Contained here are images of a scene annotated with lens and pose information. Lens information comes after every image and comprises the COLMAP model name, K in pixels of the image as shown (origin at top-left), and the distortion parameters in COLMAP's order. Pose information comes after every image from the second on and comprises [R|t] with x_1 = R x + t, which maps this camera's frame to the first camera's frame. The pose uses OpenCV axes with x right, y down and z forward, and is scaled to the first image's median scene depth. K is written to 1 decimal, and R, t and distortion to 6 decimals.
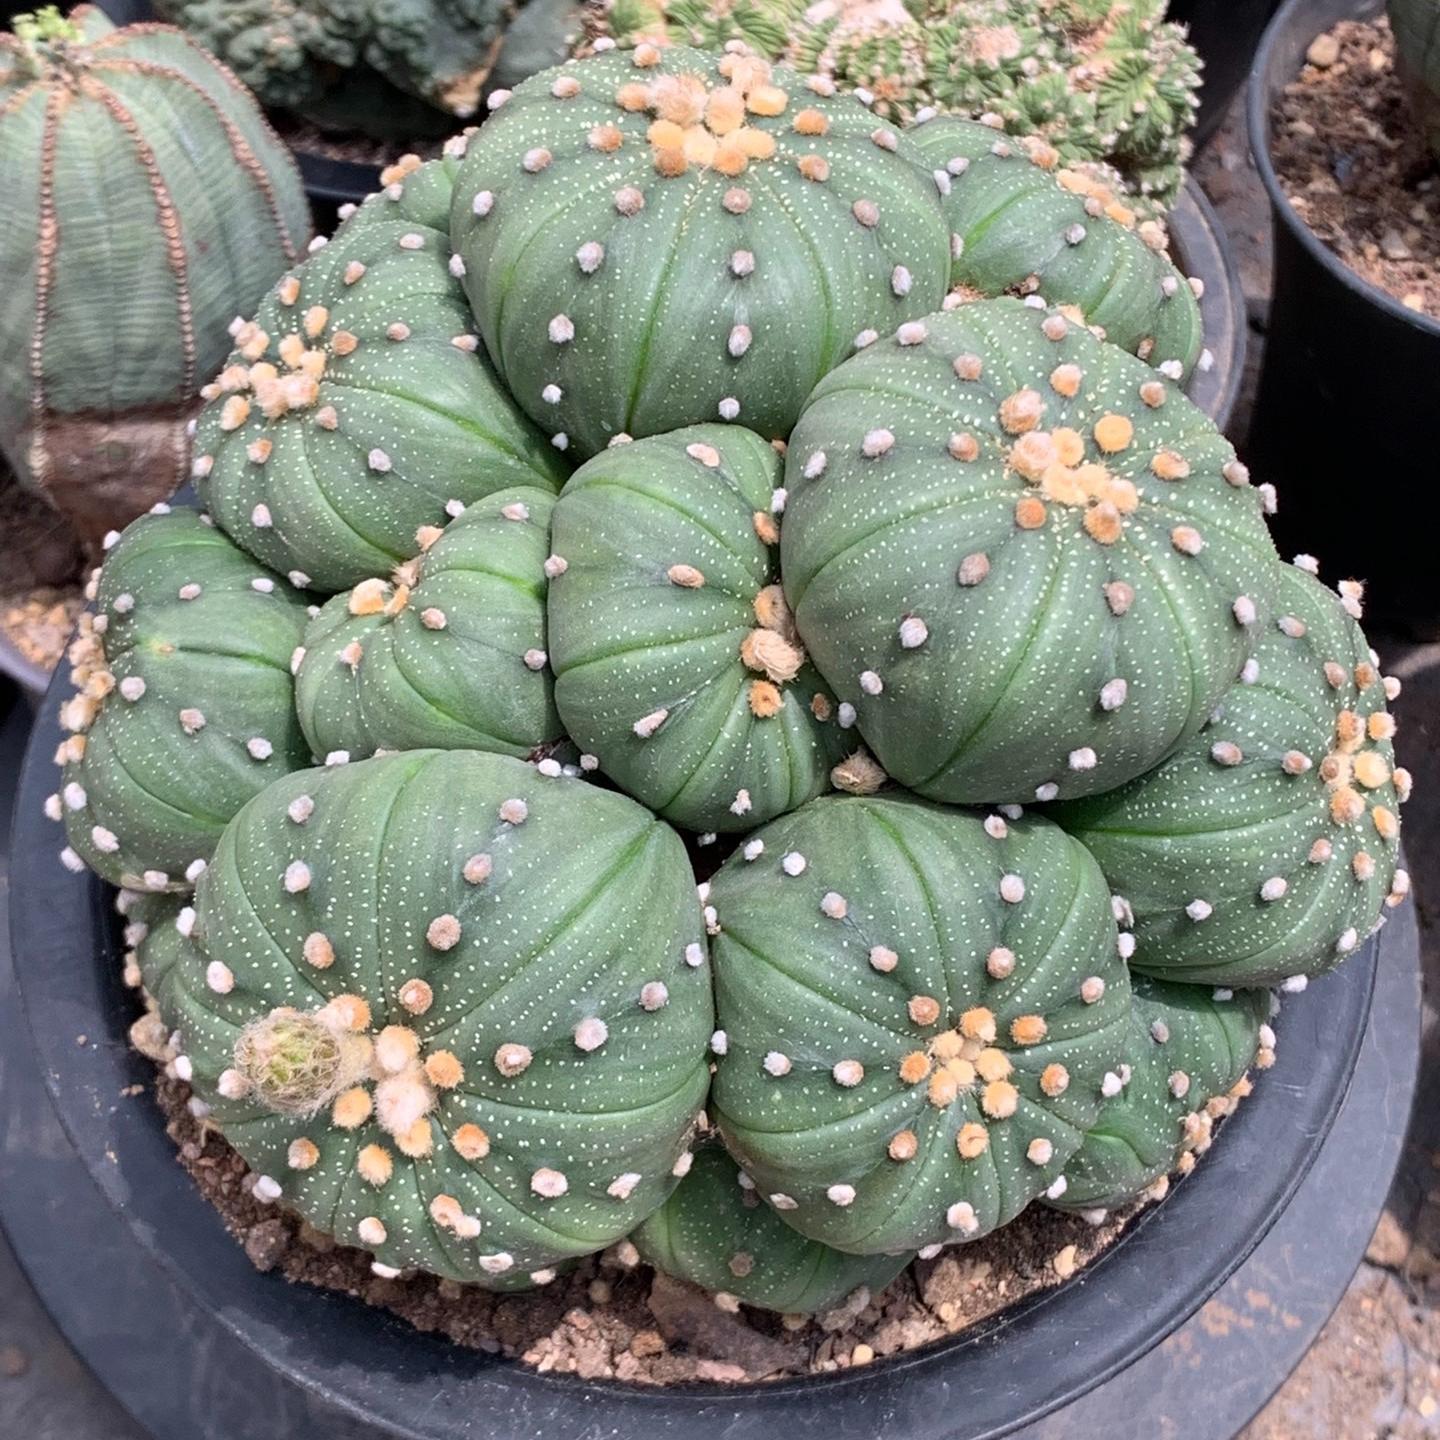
lens RADIAL K [[2956.8, 0, 713.0], [0, 2956.8, 731.6], [0, 0, 1]] dist [0.128893, 0.000000]
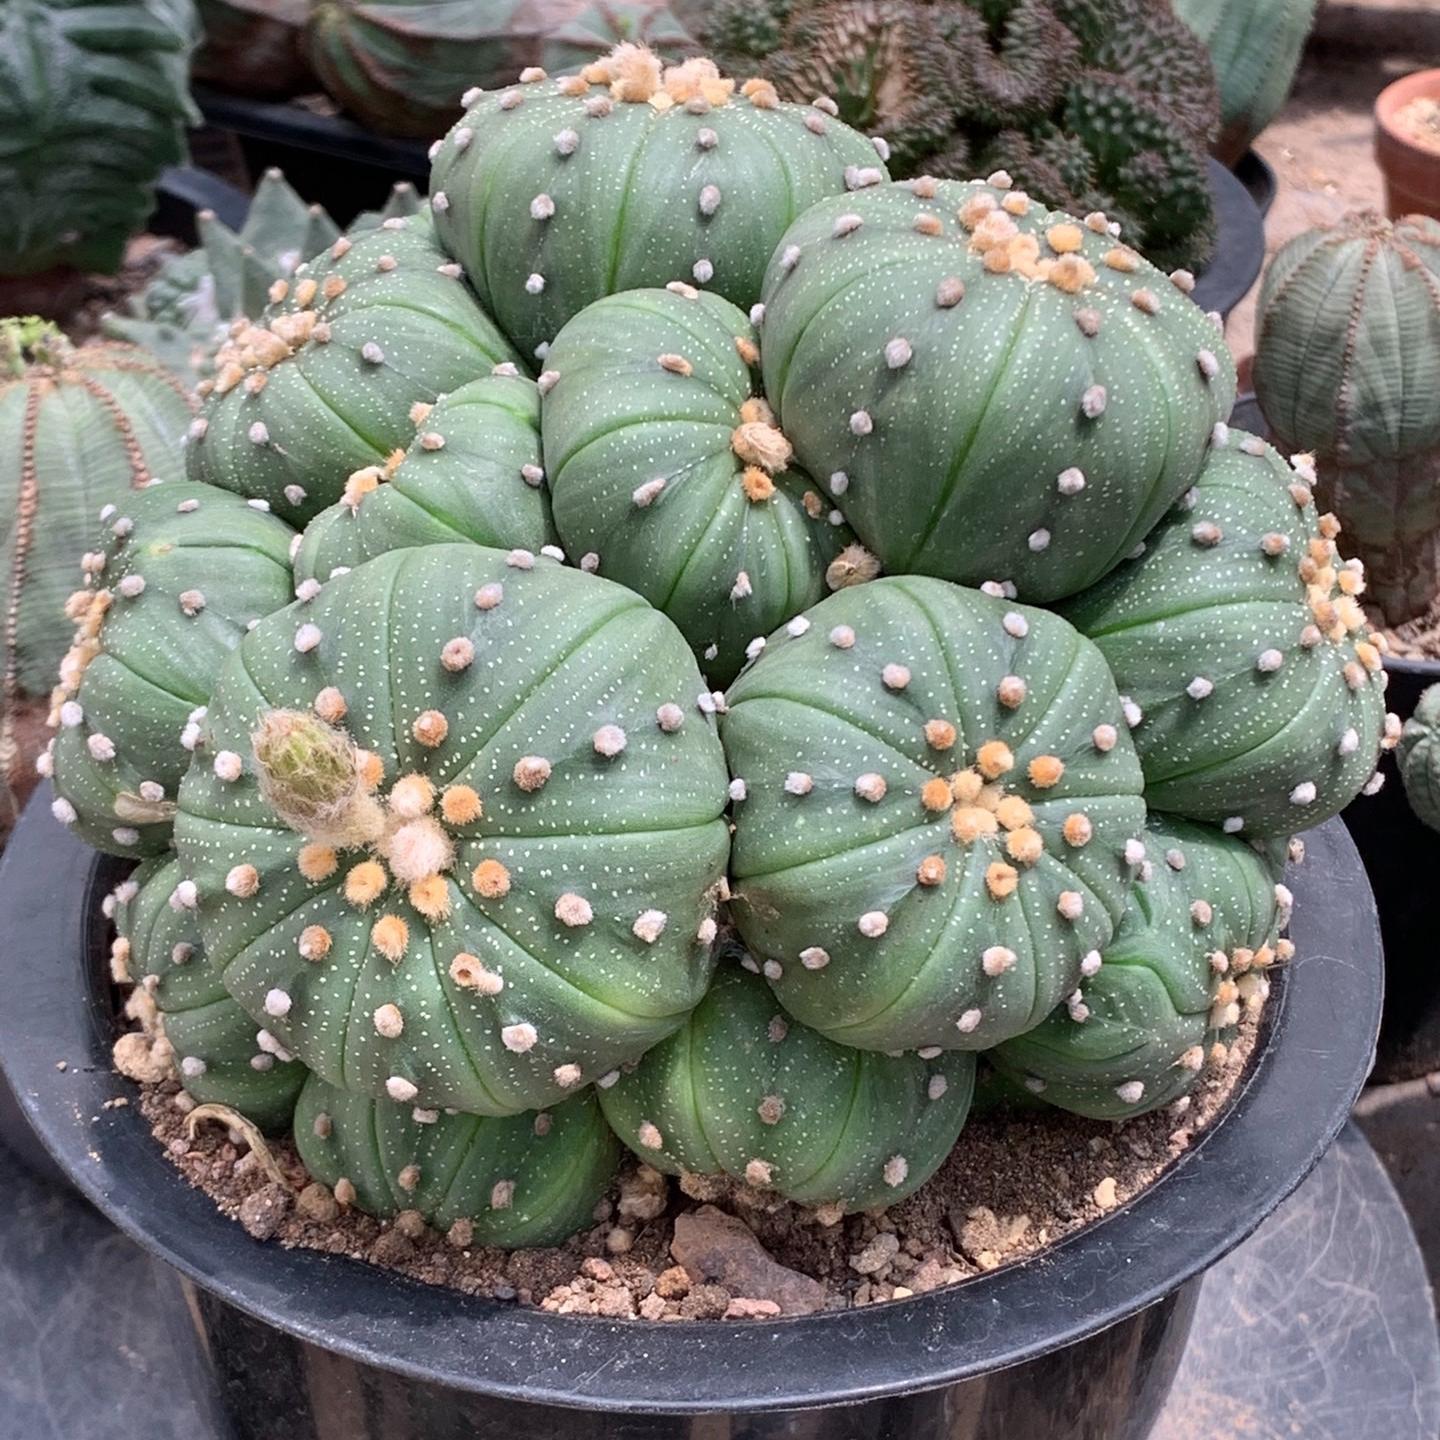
lens RADIAL K [[2956.8, 0, 714.9], [0, 2956.8, 738.3], [0, 0, 1]] dist [0.128893, 0.000000]
pose [[0.997421, -0.052001, 0.049468, -0.051599], [0.067038, 0.921165, -0.383354, 0.452588], [-0.025633, 0.385682, 0.922276, 0.081057]]
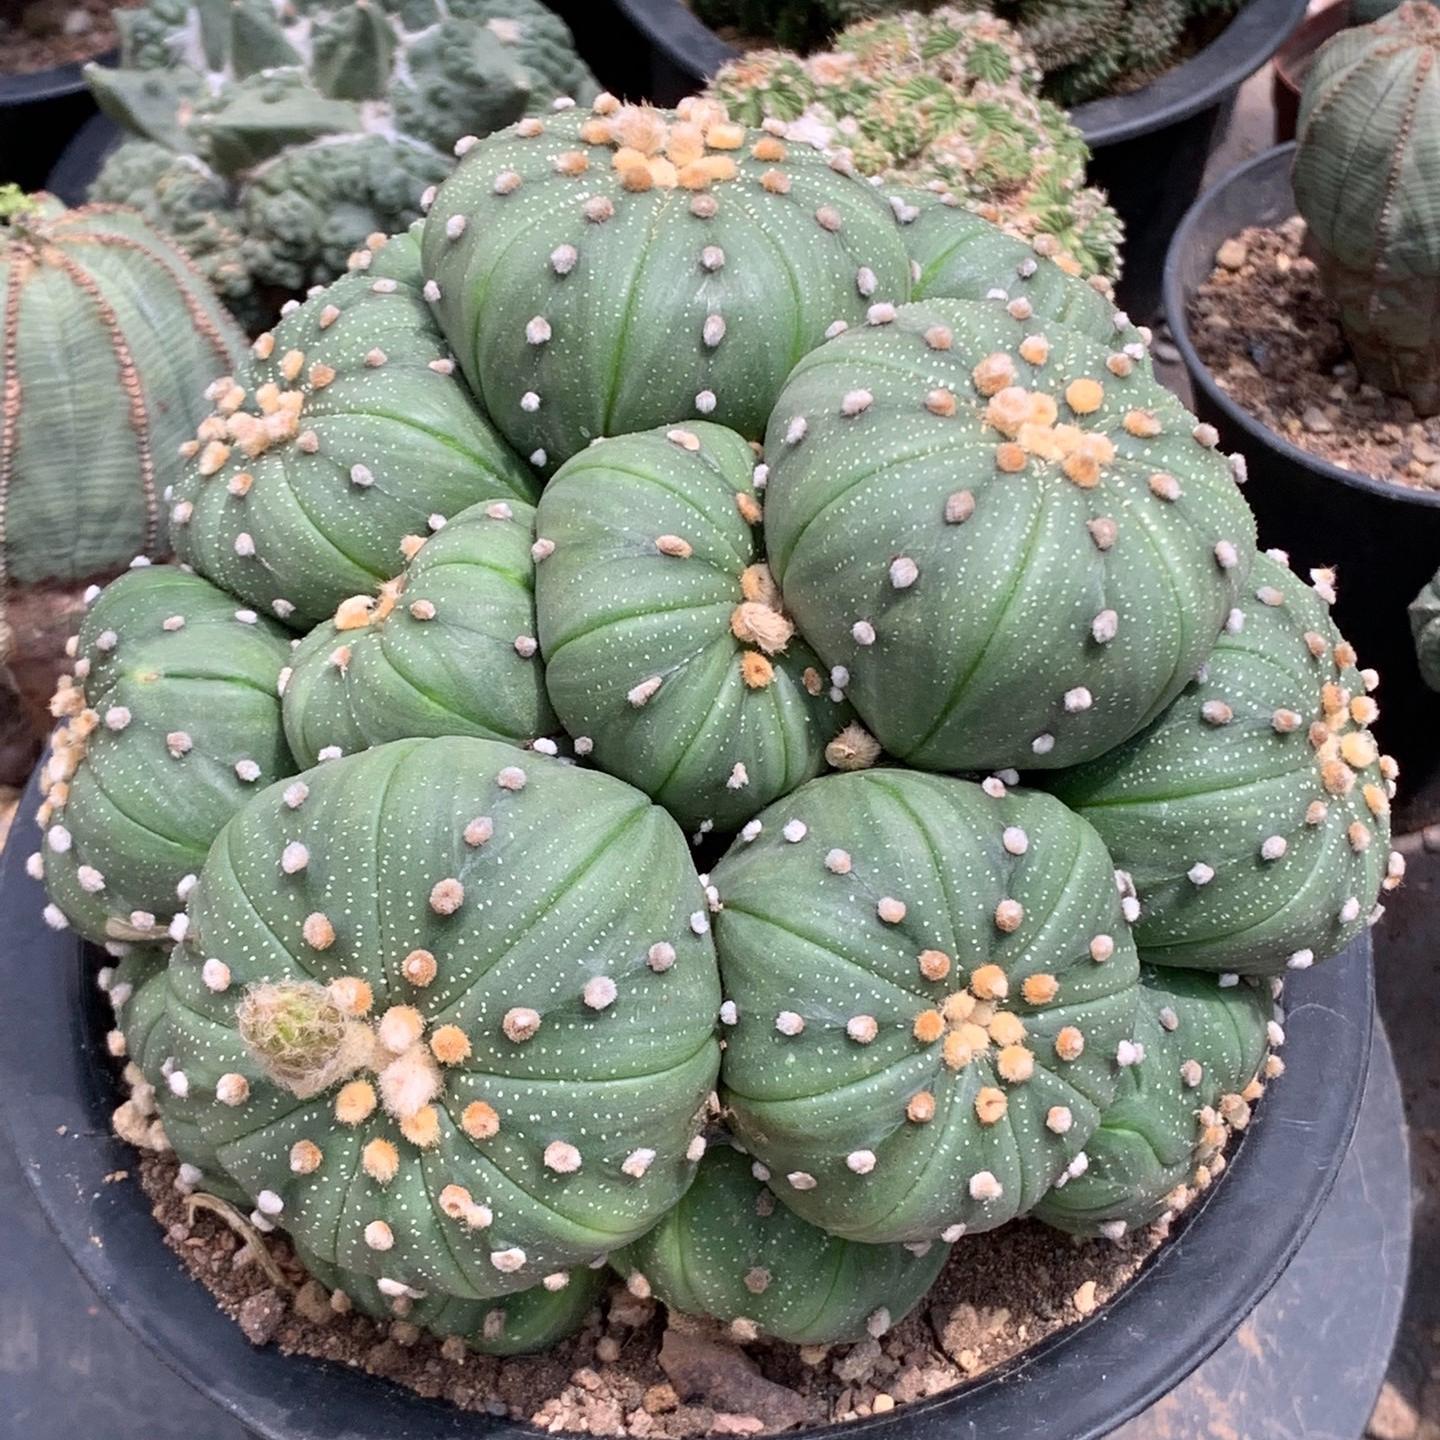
lens RADIAL K [[2956.8, 0, 719.3], [0, 2956.8, 714.1], [0, 0, 1]] dist [0.128893, 0.000000]
pose [[0.998471, -0.043793, 0.033722, -0.028883], [0.048777, 0.985094, -0.164957, 0.164068], [-0.025996, 0.166350, 0.985724, 0.014146]]
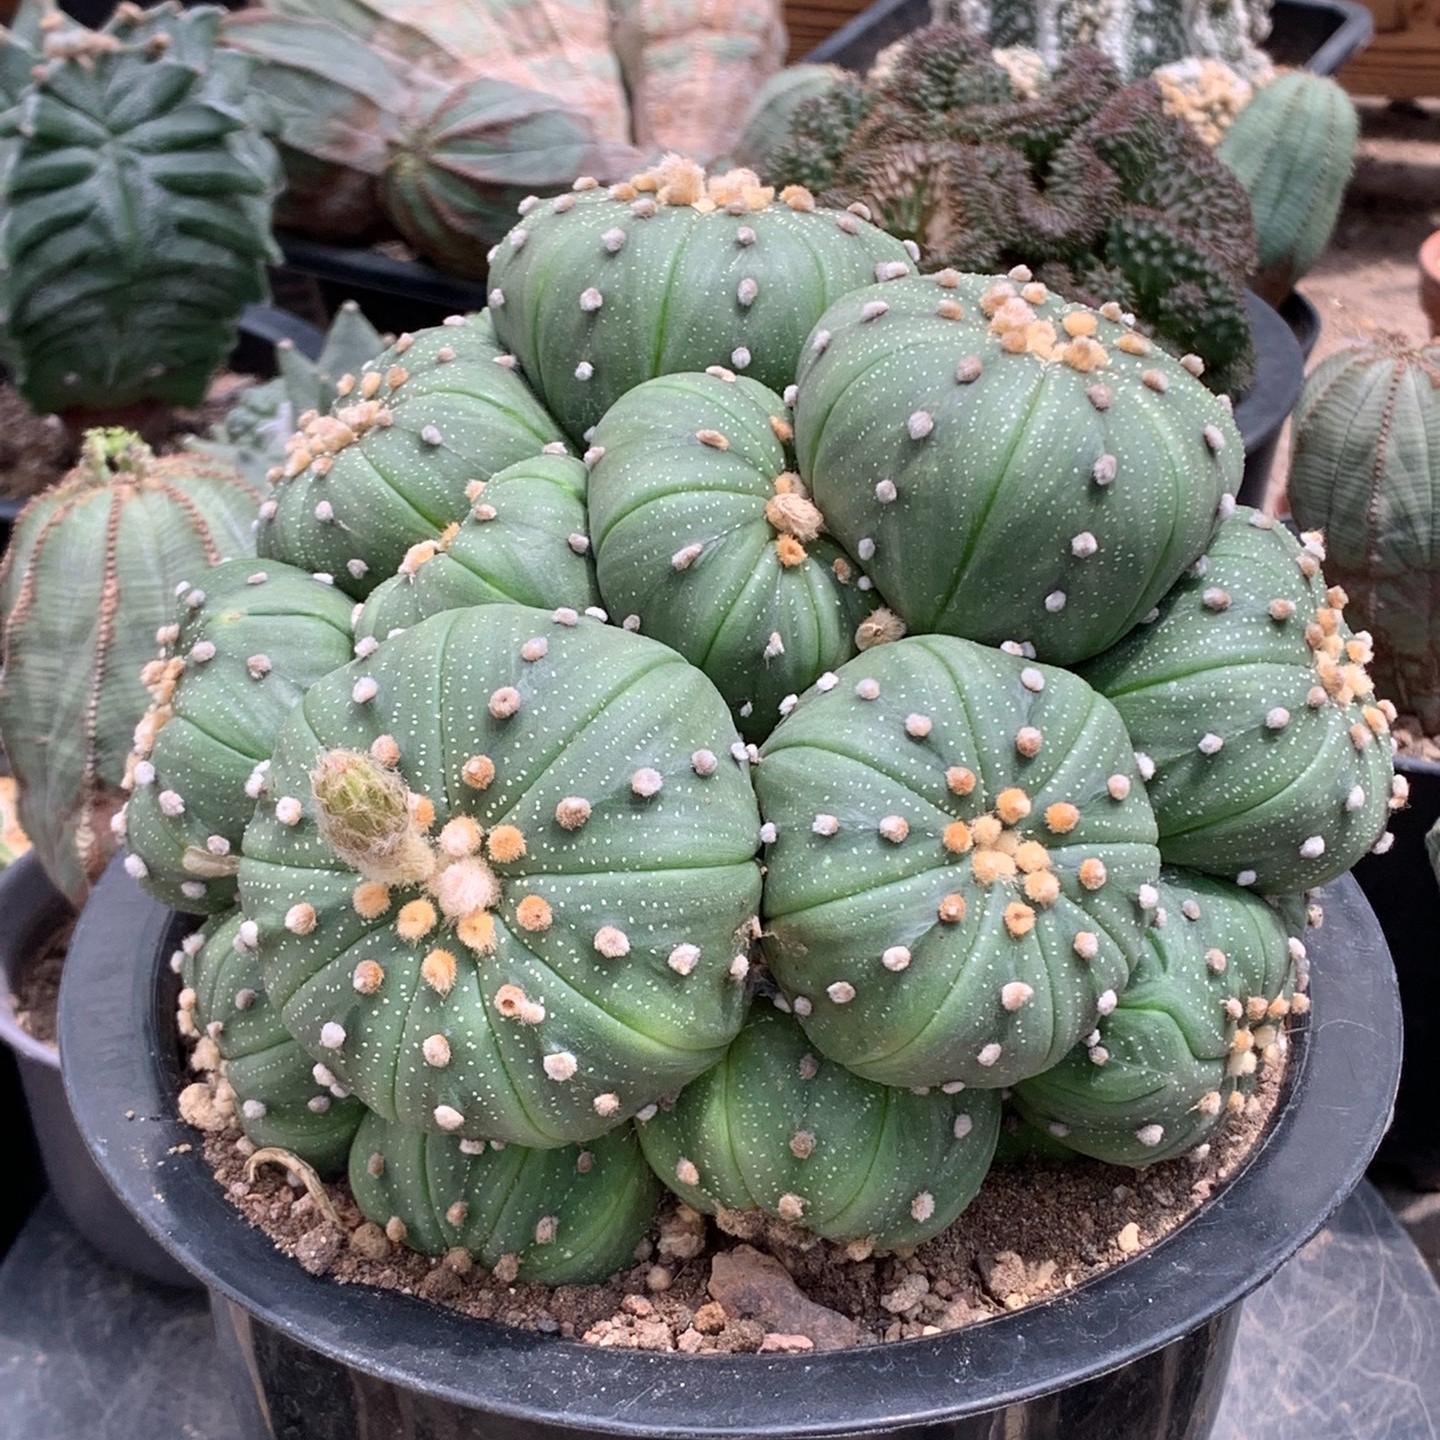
lens RADIAL K [[2956.8, 0, 721.4], [0, 2956.8, 699.0], [0, 0, 1]] dist [0.128893, 0.000000]
pose [[0.998445, -0.047931, 0.028457, -0.040490], [0.055613, 0.891283, -0.450025, 0.514815], [-0.003793, 0.450908, 0.892562, 0.046830]]
